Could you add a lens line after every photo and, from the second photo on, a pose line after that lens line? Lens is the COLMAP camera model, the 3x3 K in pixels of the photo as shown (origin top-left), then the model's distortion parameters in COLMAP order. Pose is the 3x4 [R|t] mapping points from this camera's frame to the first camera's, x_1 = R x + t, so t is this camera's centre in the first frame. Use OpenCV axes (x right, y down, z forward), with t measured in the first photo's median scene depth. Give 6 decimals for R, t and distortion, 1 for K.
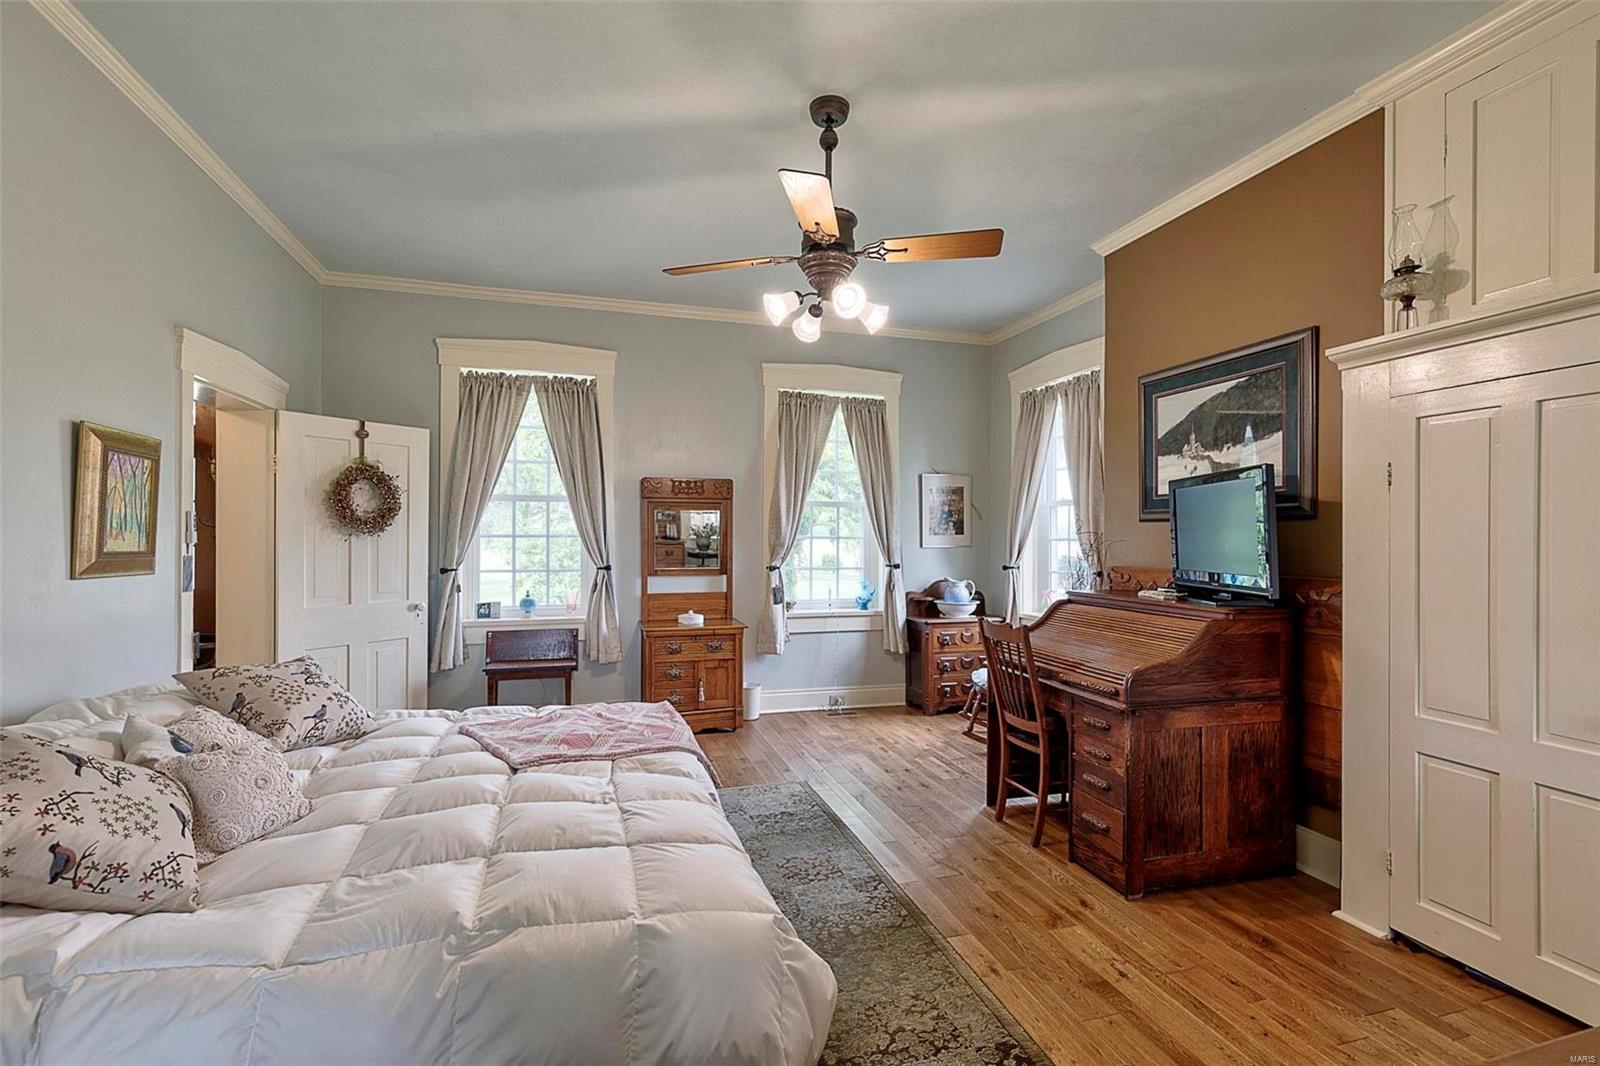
lens RADIAL K [[712.7, 0, 801.0], [0, 712.7, 533.6], [0, 0, 1]] dist [0.006029, -0.001514]
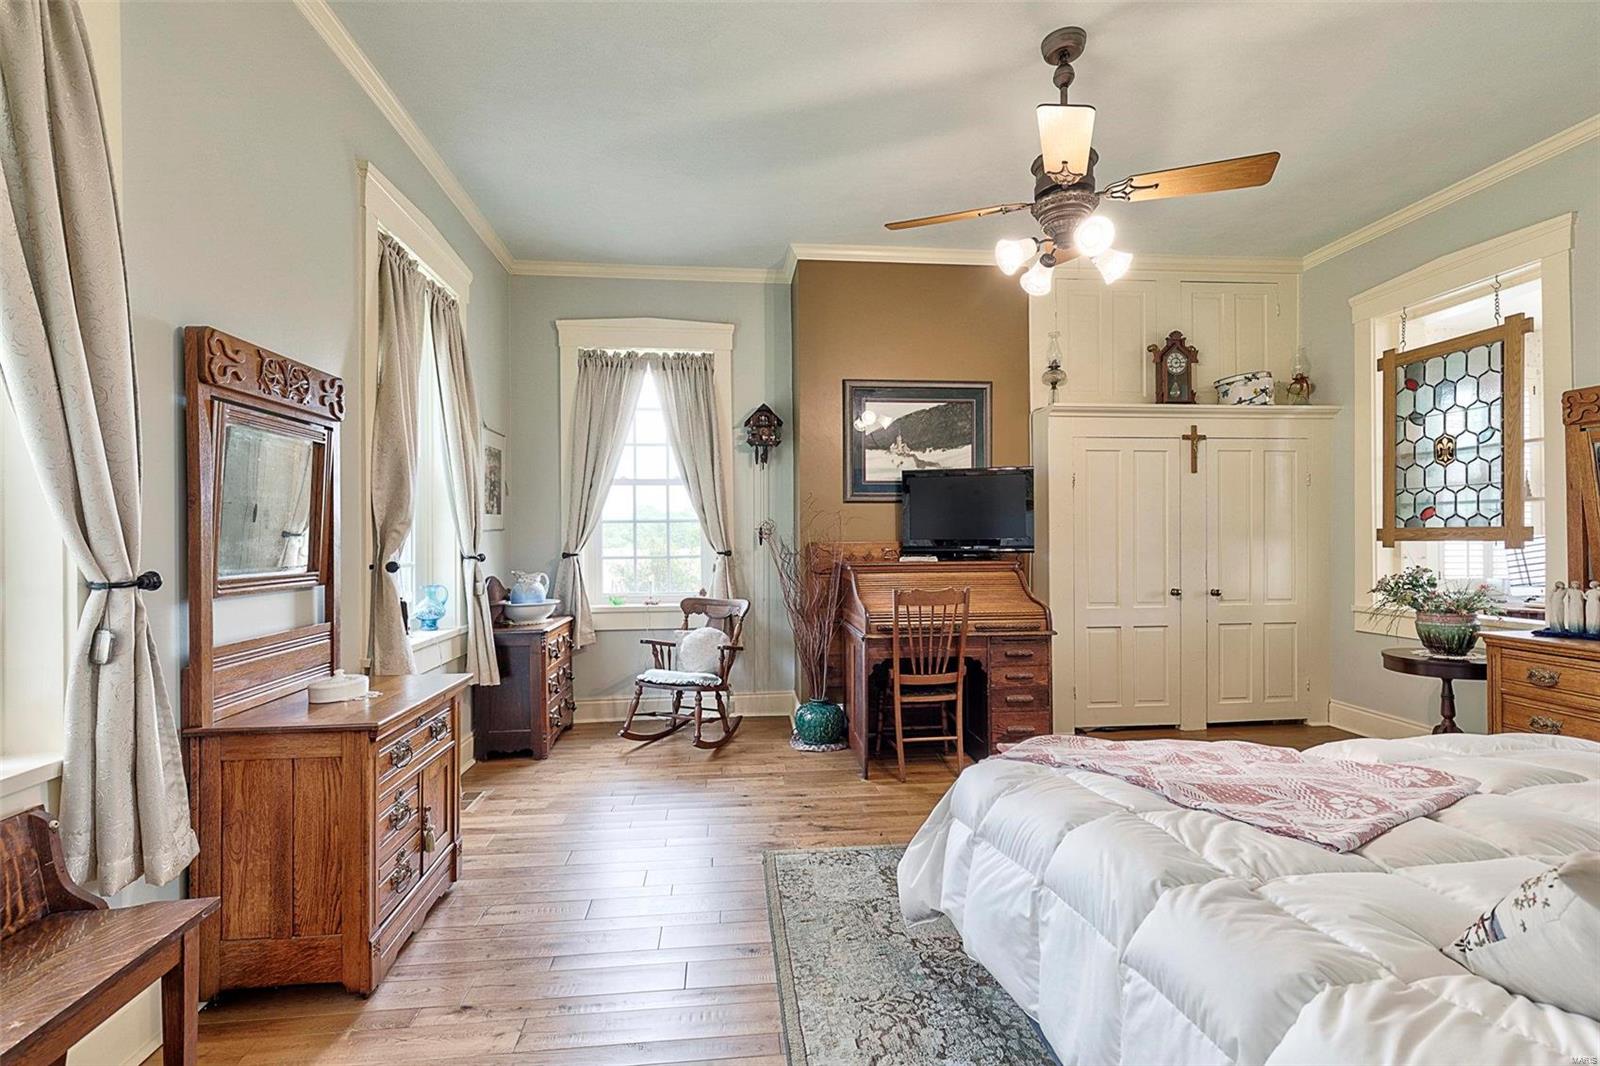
lens RADIAL K [[712.7, 0, 796.4], [0, 712.7, 535.3], [0, 0, 1]] dist [0.006029, -0.001514]
pose [[0.187231, 0.000157, 0.982316, -0.752548], [0.002850, 0.999996, -0.000703, 0.040872], [-0.982312, 0.002932, 0.187230, 0.930508]]
